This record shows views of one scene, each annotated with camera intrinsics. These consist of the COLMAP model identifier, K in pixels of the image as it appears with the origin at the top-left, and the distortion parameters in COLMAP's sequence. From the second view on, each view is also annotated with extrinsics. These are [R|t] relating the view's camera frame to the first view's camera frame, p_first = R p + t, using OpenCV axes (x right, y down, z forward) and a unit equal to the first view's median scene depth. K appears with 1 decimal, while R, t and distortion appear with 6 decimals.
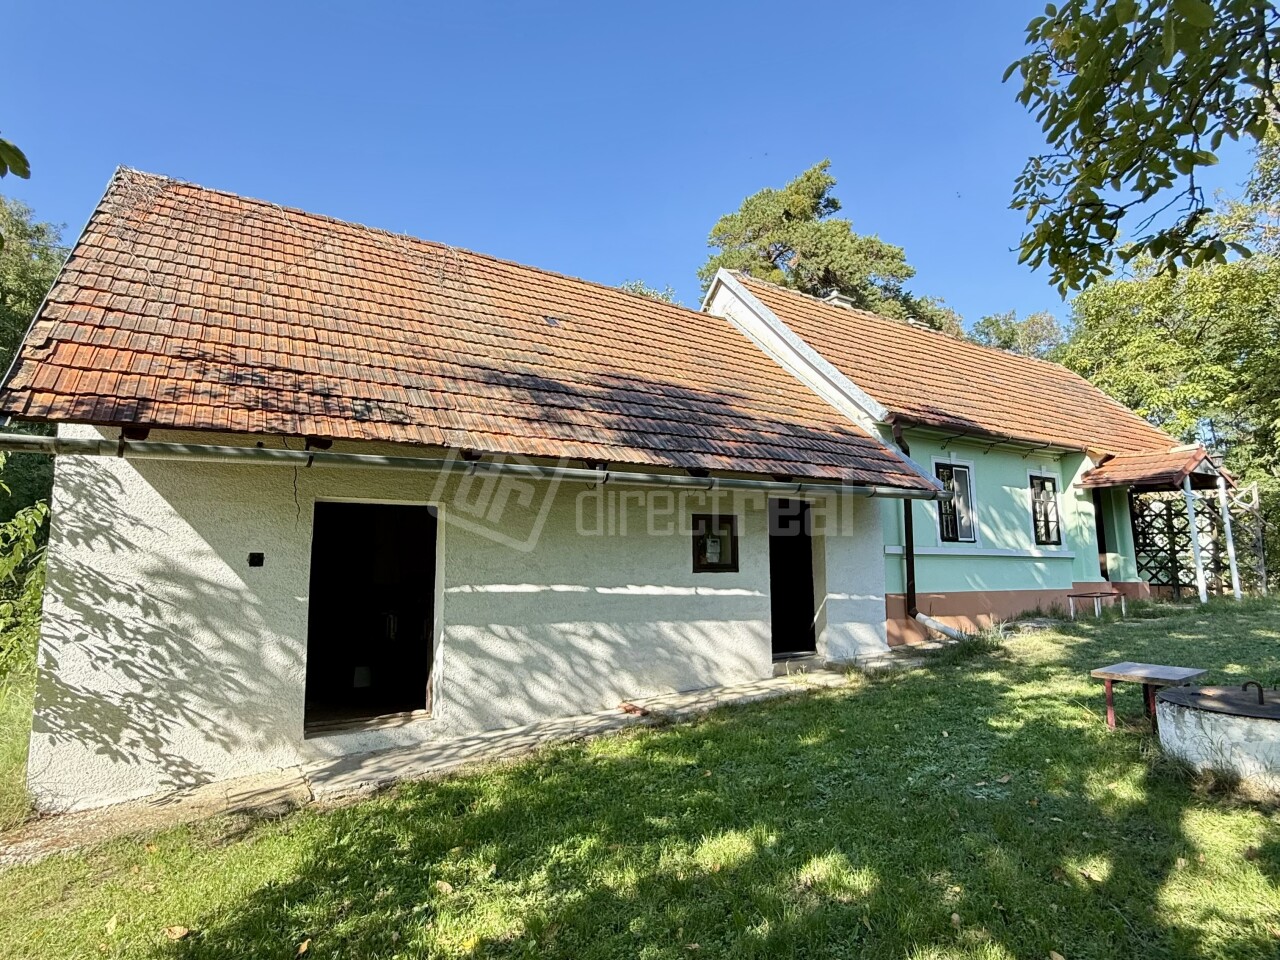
lens RADIAL K [[677.3, 0, 640.0], [0, 677.3, 480.0], [0, 0, 1]] dist [-0.000891, -0.000684]
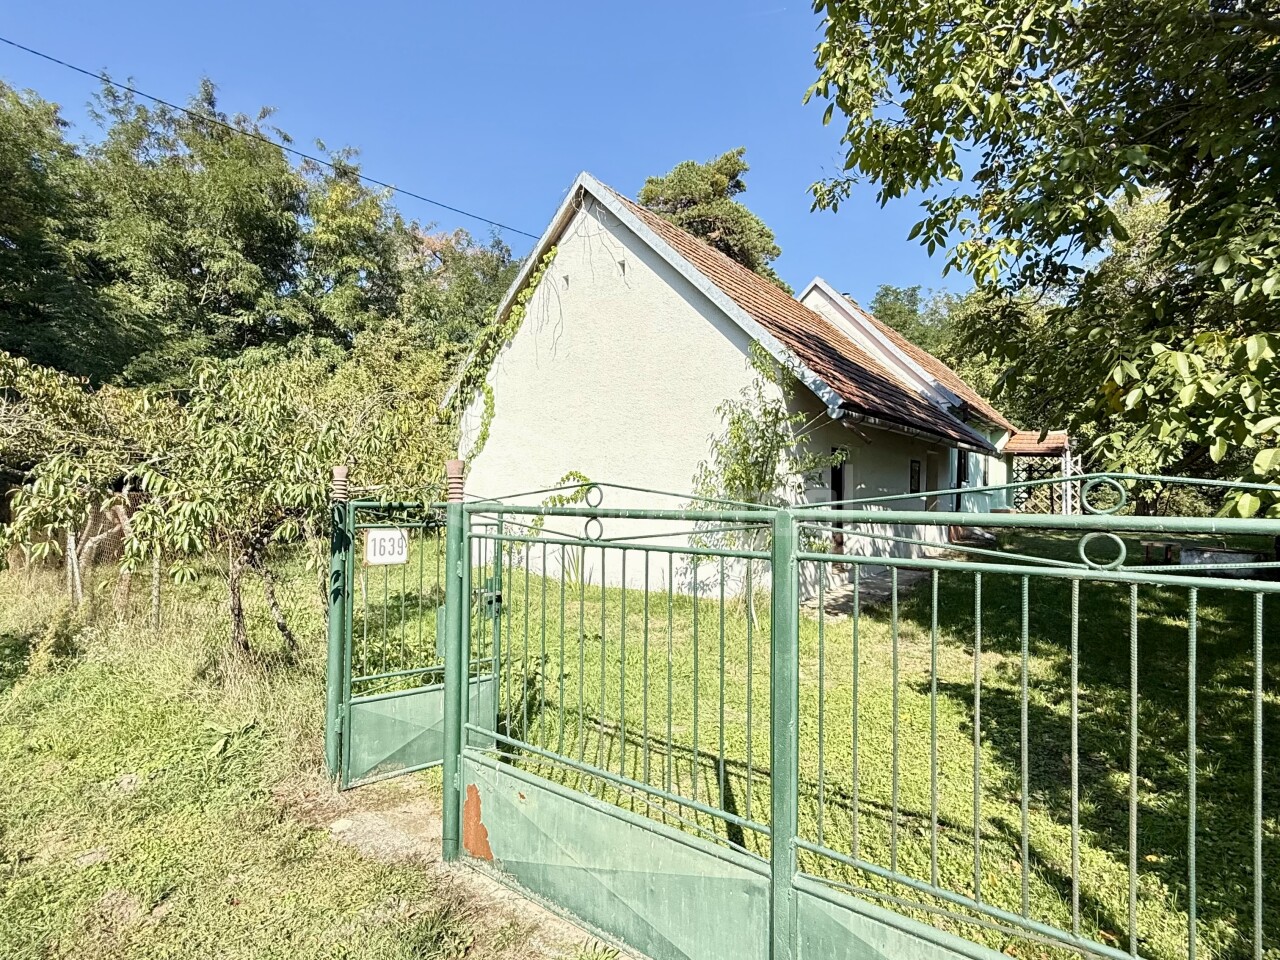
lens RADIAL K [[677.3, 0, 640.0], [0, 677.3, 480.0], [0, 0, 1]] dist [-0.000891, -0.000684]
pose [[0.935014, 0.045105, 0.351730, -1.497424], [-0.082309, 0.992394, 0.091542, 0.003377], [-0.344926, -0.114544, 0.931615, -0.459971]]
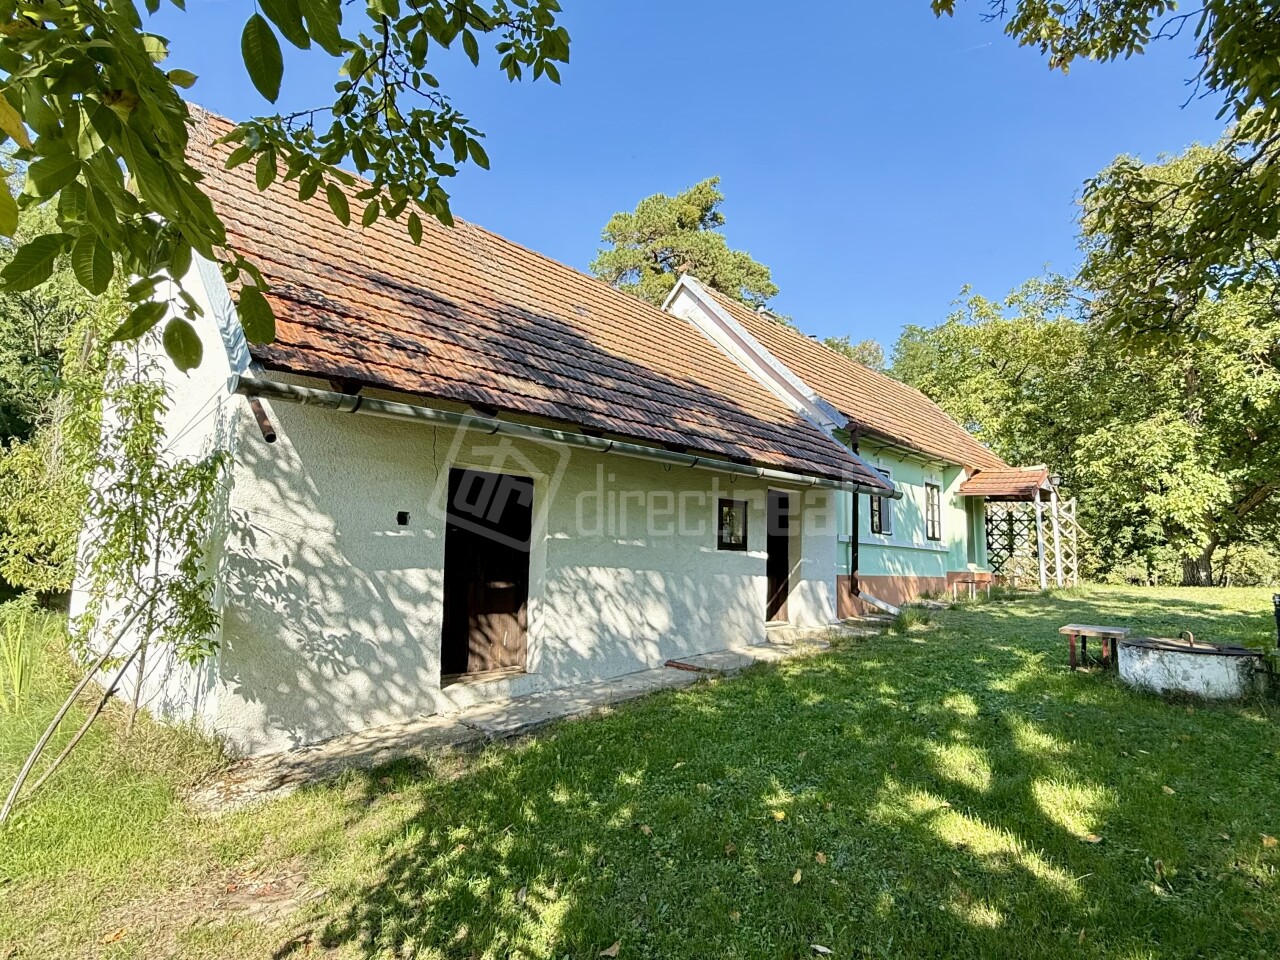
lens RADIAL K [[675.7, 0, 639.3], [0, 675.7, 477.5], [0, 0, 1]] dist [0.000839, 0.001014]
pose [[0.966360, 0.062967, 0.249366, -0.438193], [-0.066495, 0.997770, 0.005741, 0.022992], [-0.248448, -0.022129, 0.968392, -0.086853]]
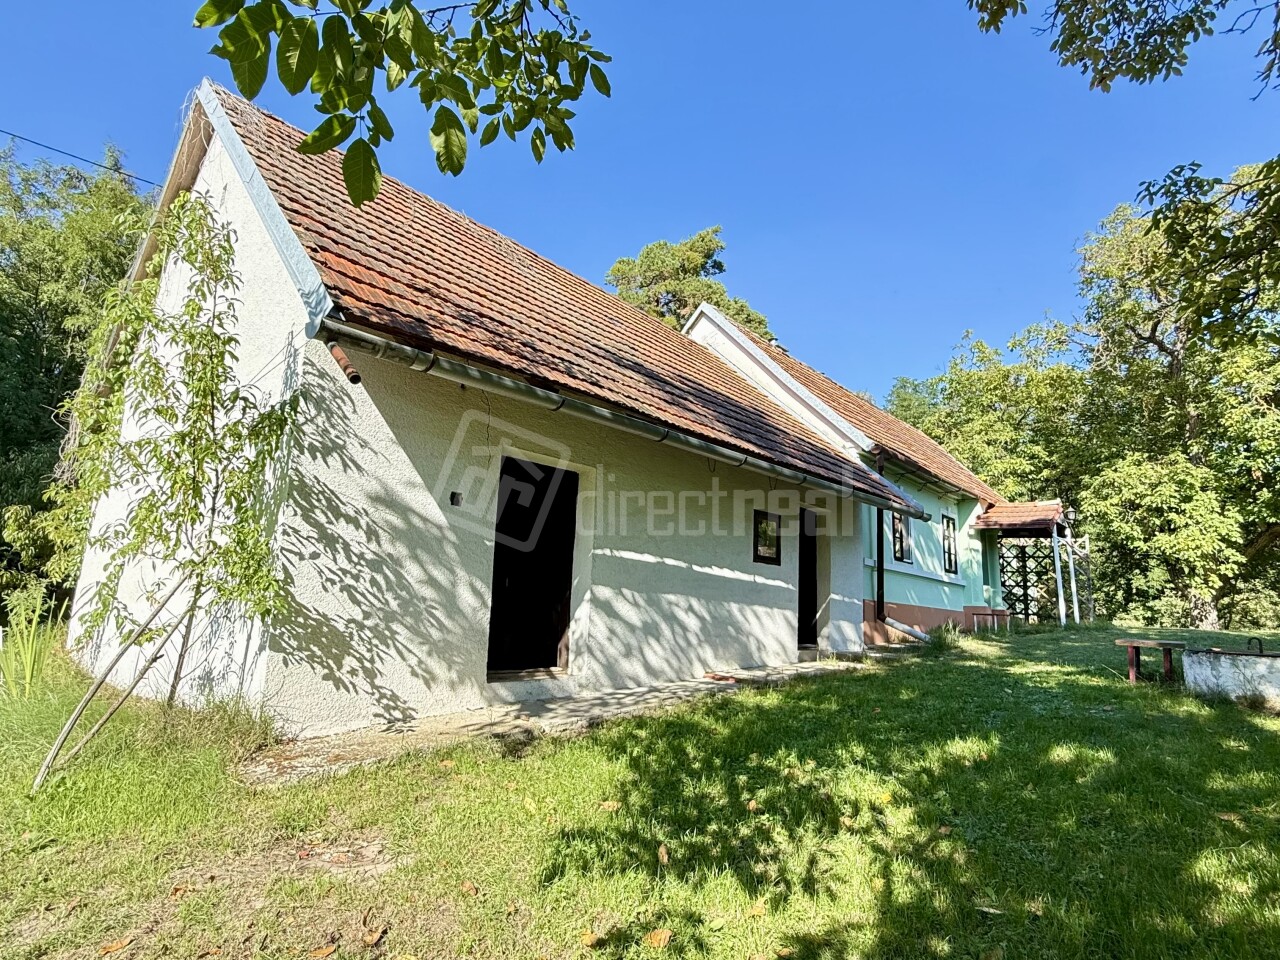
lens RADIAL K [[677.3, 0, 640.0], [0, 677.3, 480.0], [0, 0, 1]] dist [-0.000891, -0.000684]
pose [[0.959251, 0.101314, 0.263768, -0.523256], [-0.086387, 0.993964, -0.067621, 0.122361], [-0.269027, 0.042080, 0.962213, -0.032057]]
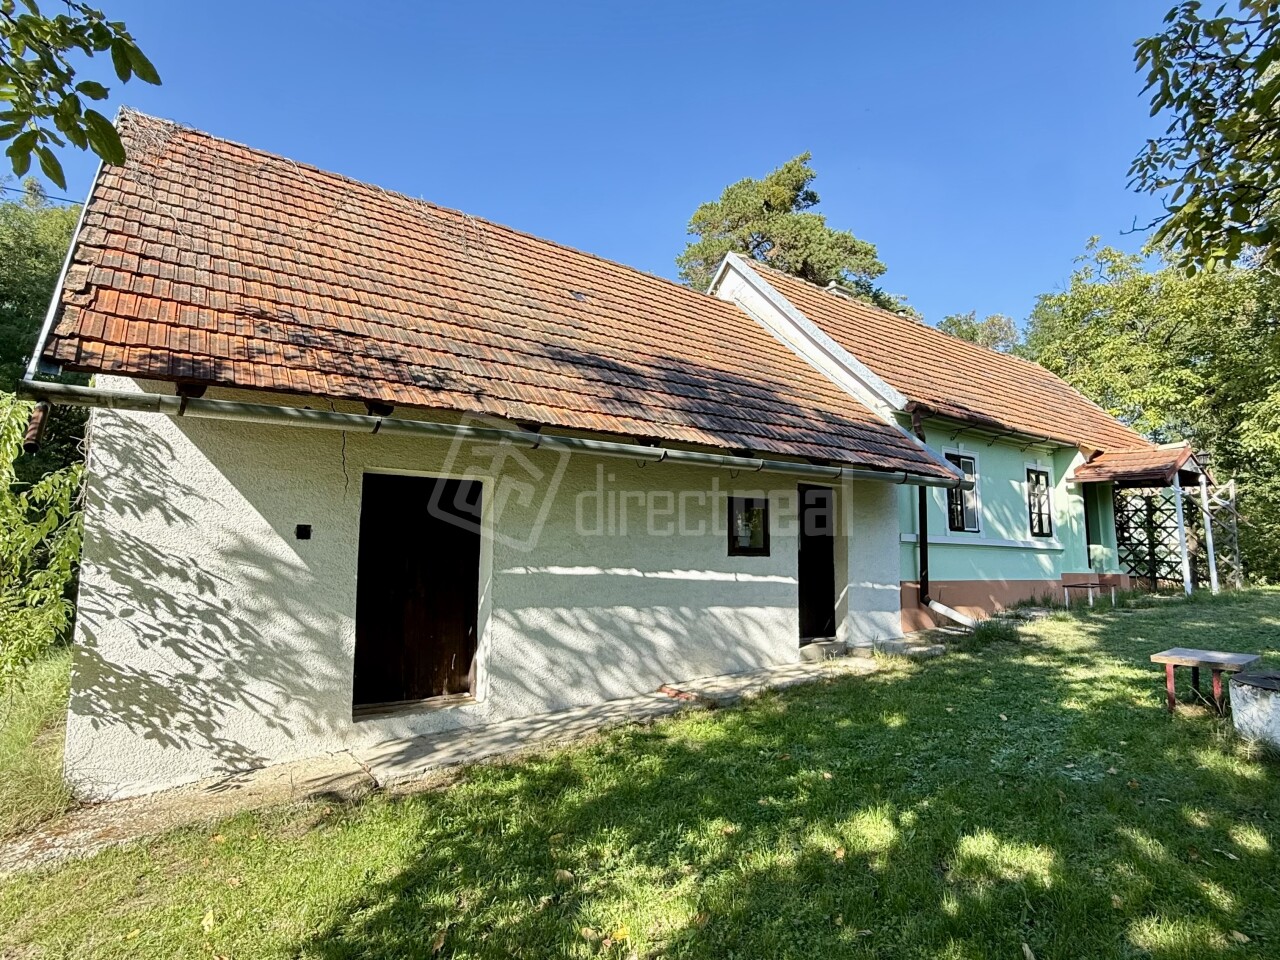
lens RADIAL K [[677.3, 0, 640.0], [0, 677.3, 480.0], [0, 0, 1]] dist [-0.000891, -0.000684]
pose [[0.997474, 0.023548, 0.067023, -0.153051], [-0.024632, 0.999578, 0.015392, 0.018256], [-0.066632, -0.017004, 0.997633, 0.032330]]
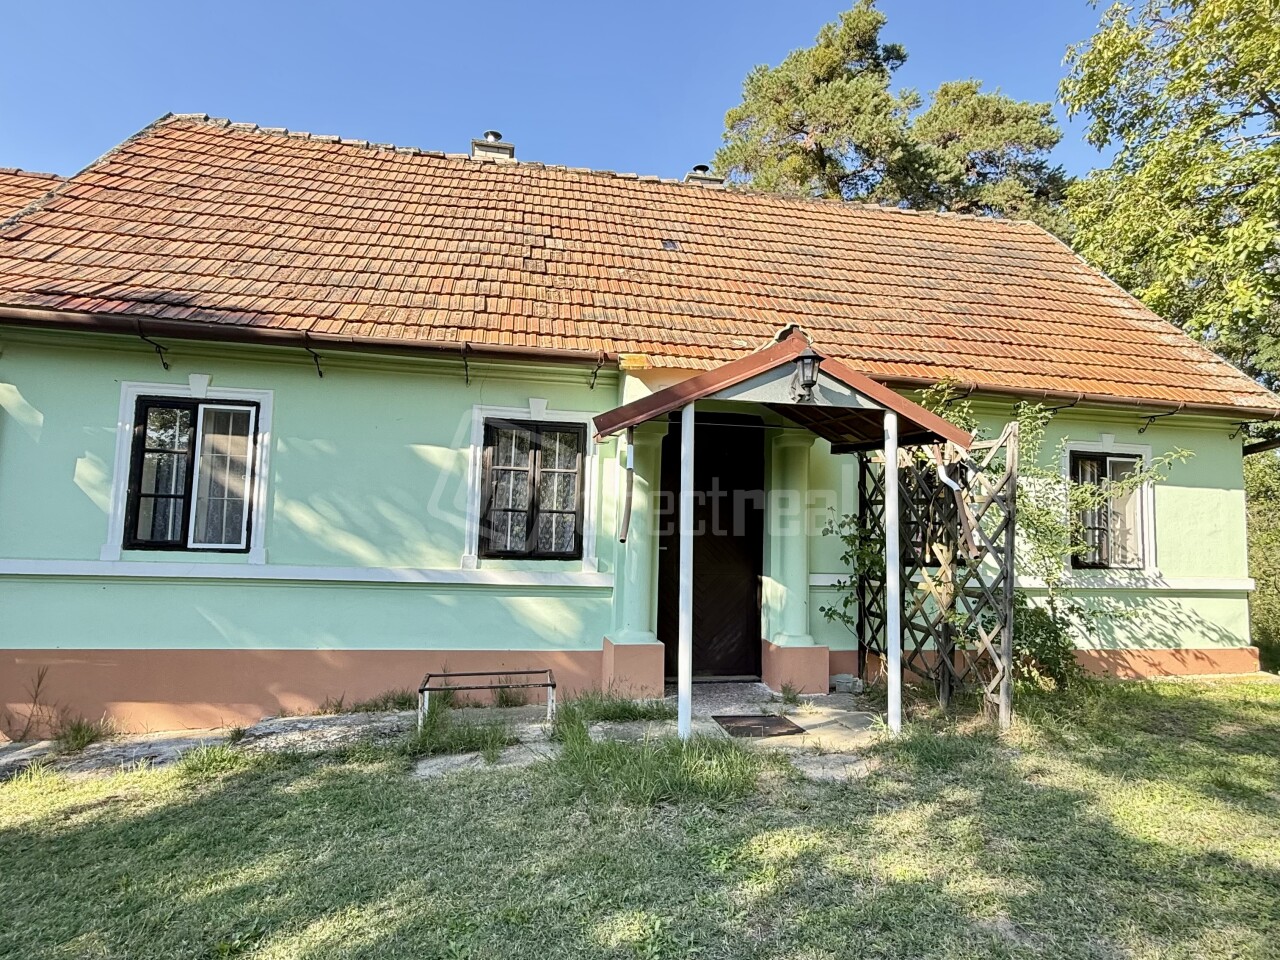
lens RADIAL K [[675.7, 0, 639.3], [0, 675.7, 477.5], [0, 0, 1]] dist [0.000839, 0.001014]
pose [[0.928560, 0.016438, -0.370817, 1.769433], [0.004387, 0.998463, 0.055246, 0.015420], [0.371156, -0.052926, 0.927061, 1.186807]]
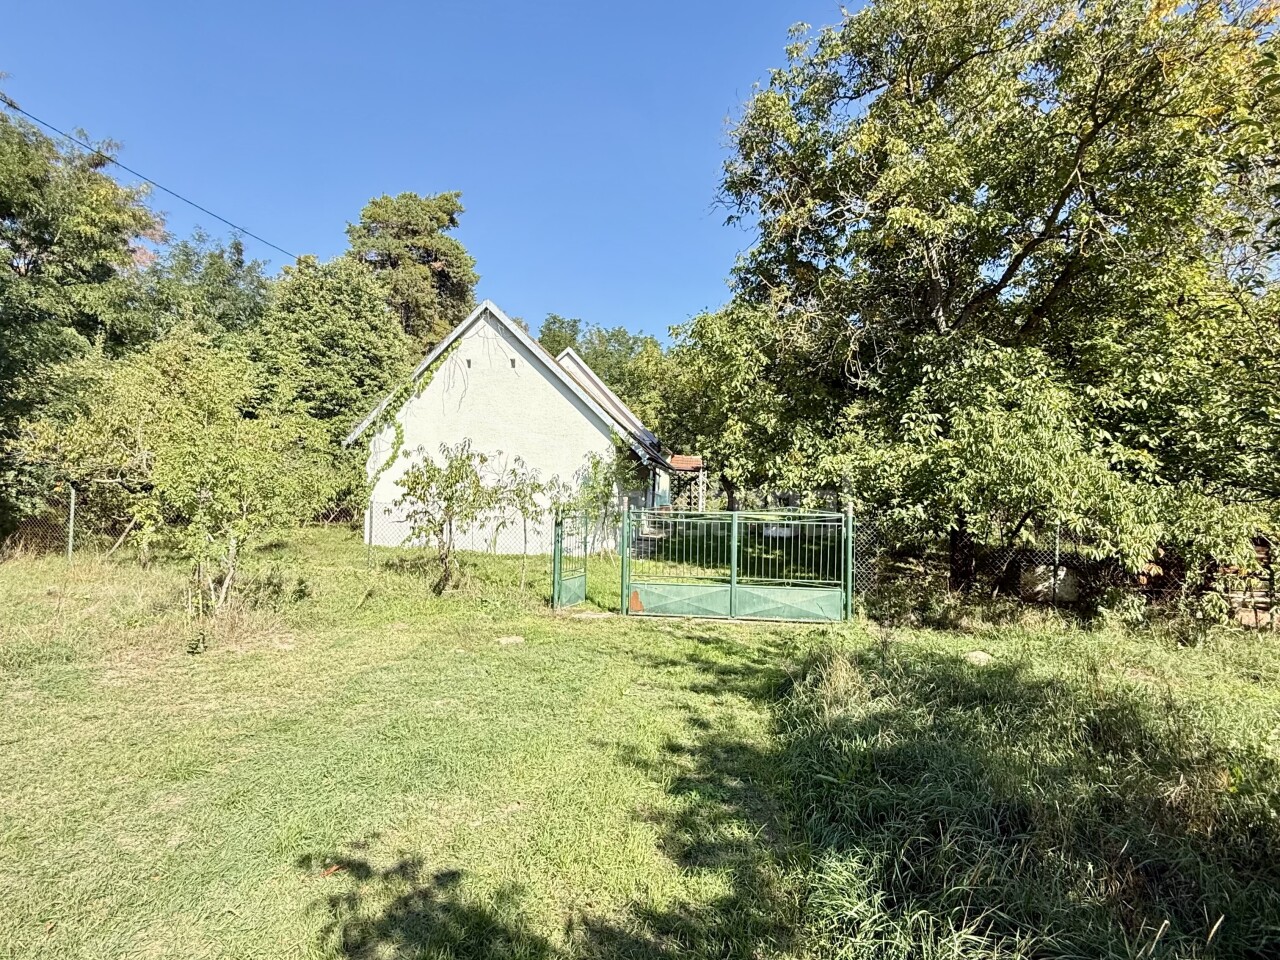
lens RADIAL K [[677.3, 0, 640.0], [0, 677.3, 480.0], [0, 0, 1]] dist [-0.000891, -0.000684]
pose [[0.624743, 0.055927, 0.778825, -2.843242], [-0.141702, 0.988990, 0.042649, -0.078842], [-0.767865, -0.137006, 0.625789, -1.062804]]
